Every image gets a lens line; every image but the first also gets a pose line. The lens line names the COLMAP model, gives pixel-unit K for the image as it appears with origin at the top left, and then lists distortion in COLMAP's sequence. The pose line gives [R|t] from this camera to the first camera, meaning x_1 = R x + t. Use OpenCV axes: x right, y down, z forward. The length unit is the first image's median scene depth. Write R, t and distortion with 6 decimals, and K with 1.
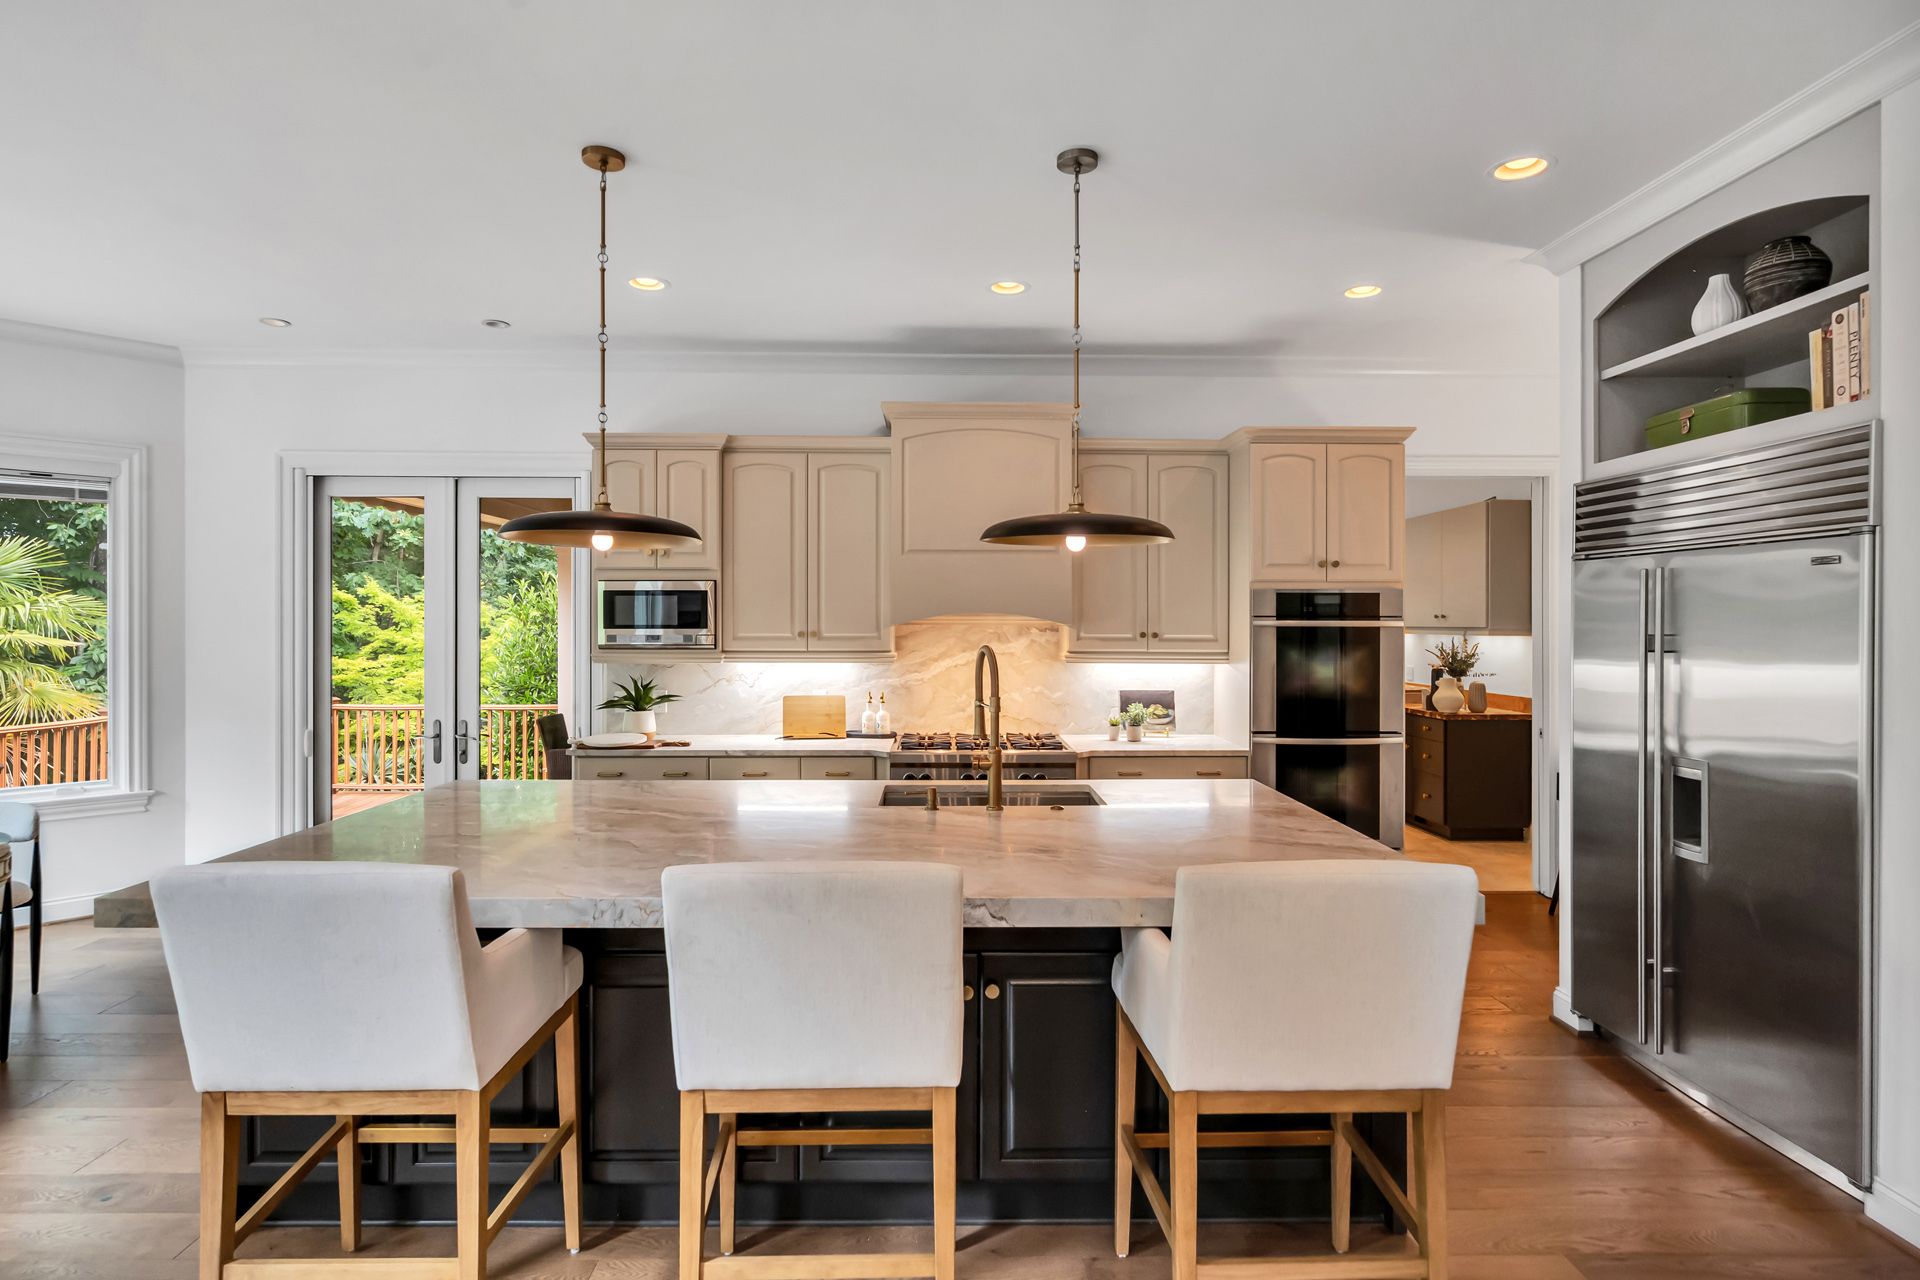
lens RADIAL K [[937.1, 0, 960.0], [0, 937.1, 640.0], [0, 0, 1]] dist [-0.001688, 0.000182]
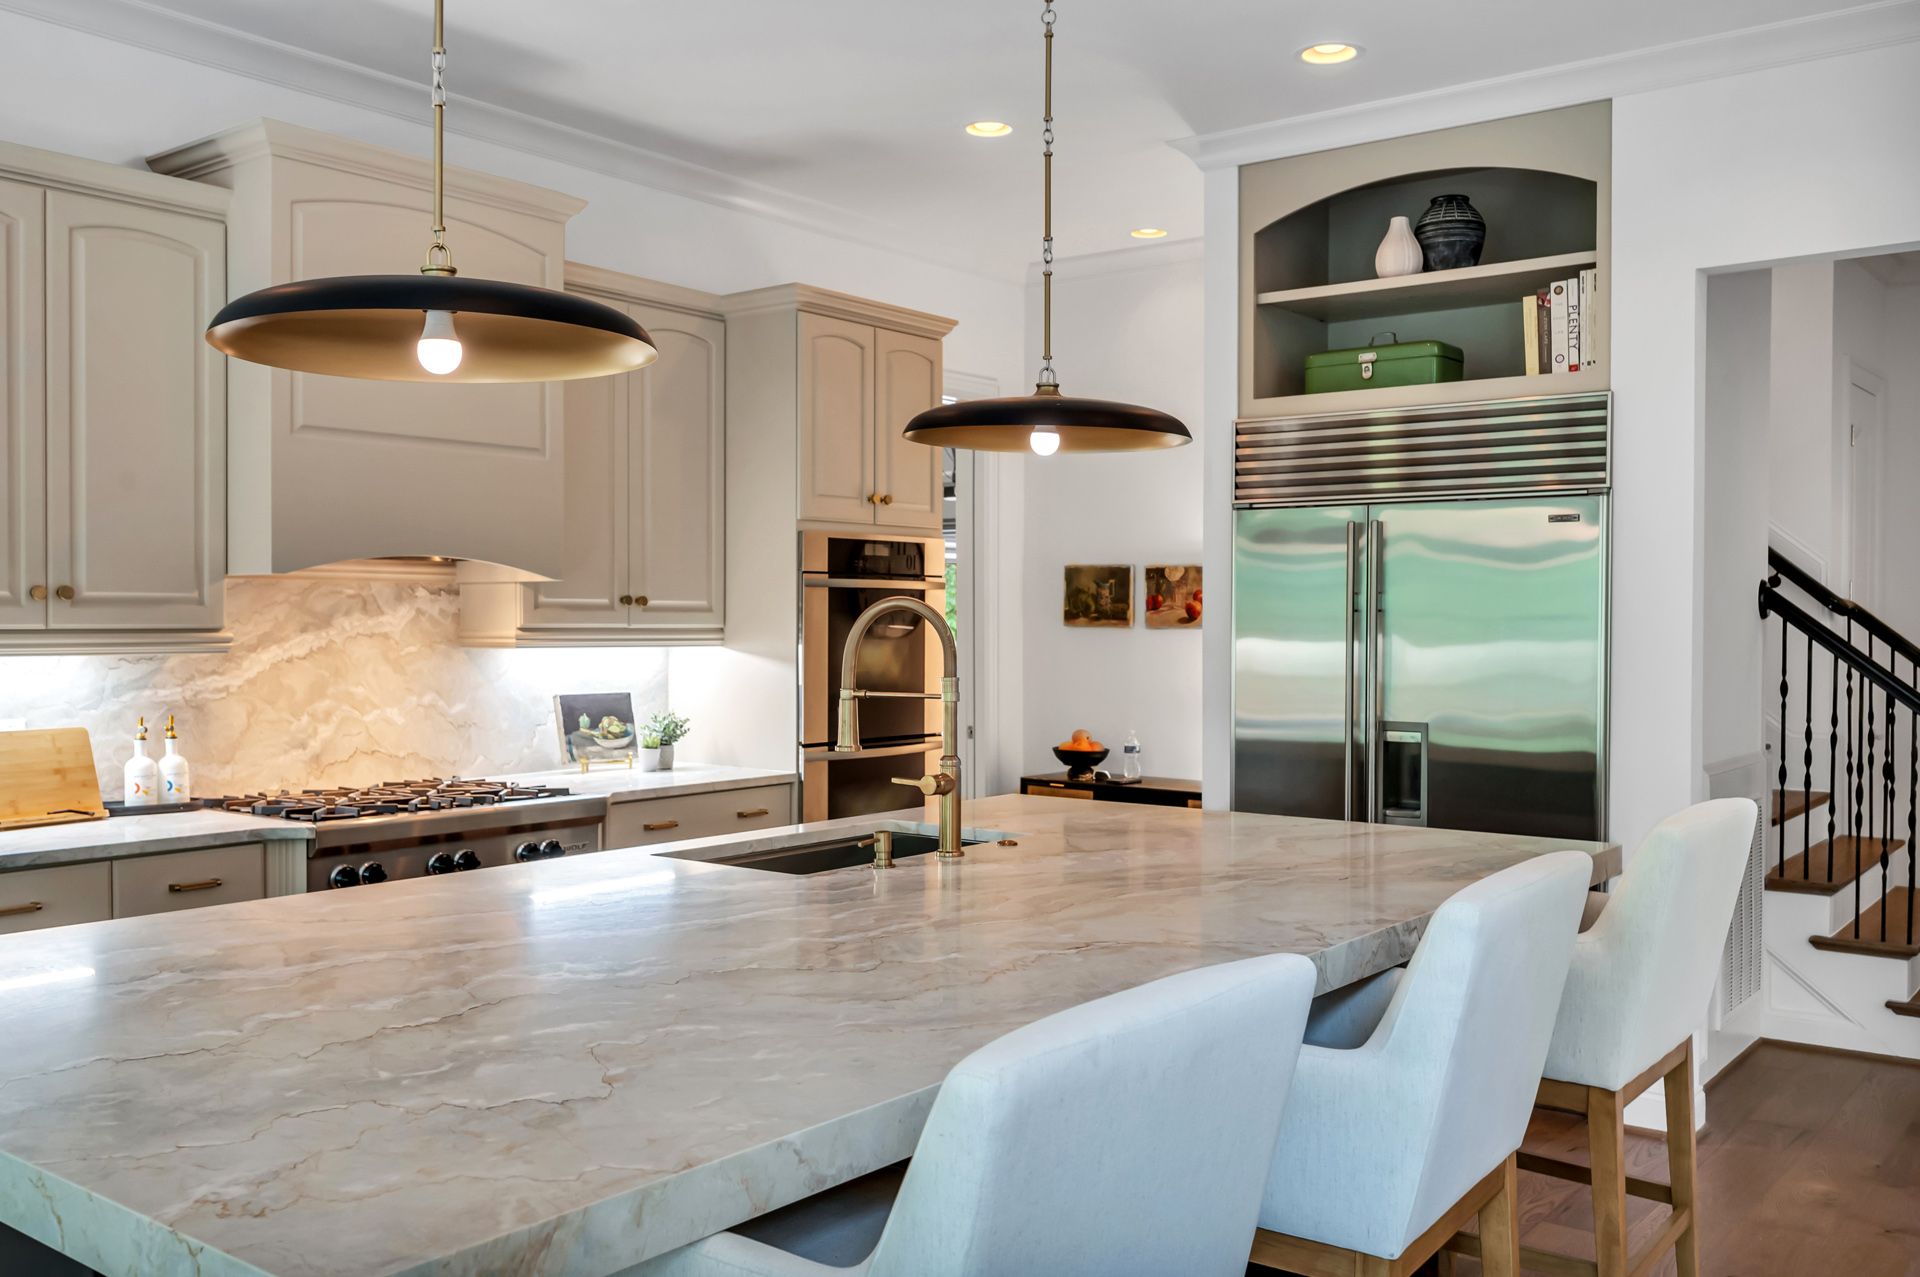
lens RADIAL K [[1559.9, 0, 960.0], [0, 1559.9, 638.5], [0, 0, 1]] dist [0.004813, 0.000808]
pose [[0.663579, -0.011803, 0.748013, -0.444688], [0.011700, 0.999917, 0.005398, 0.017584], [-0.748015, 0.005170, 0.663662, 0.179675]]
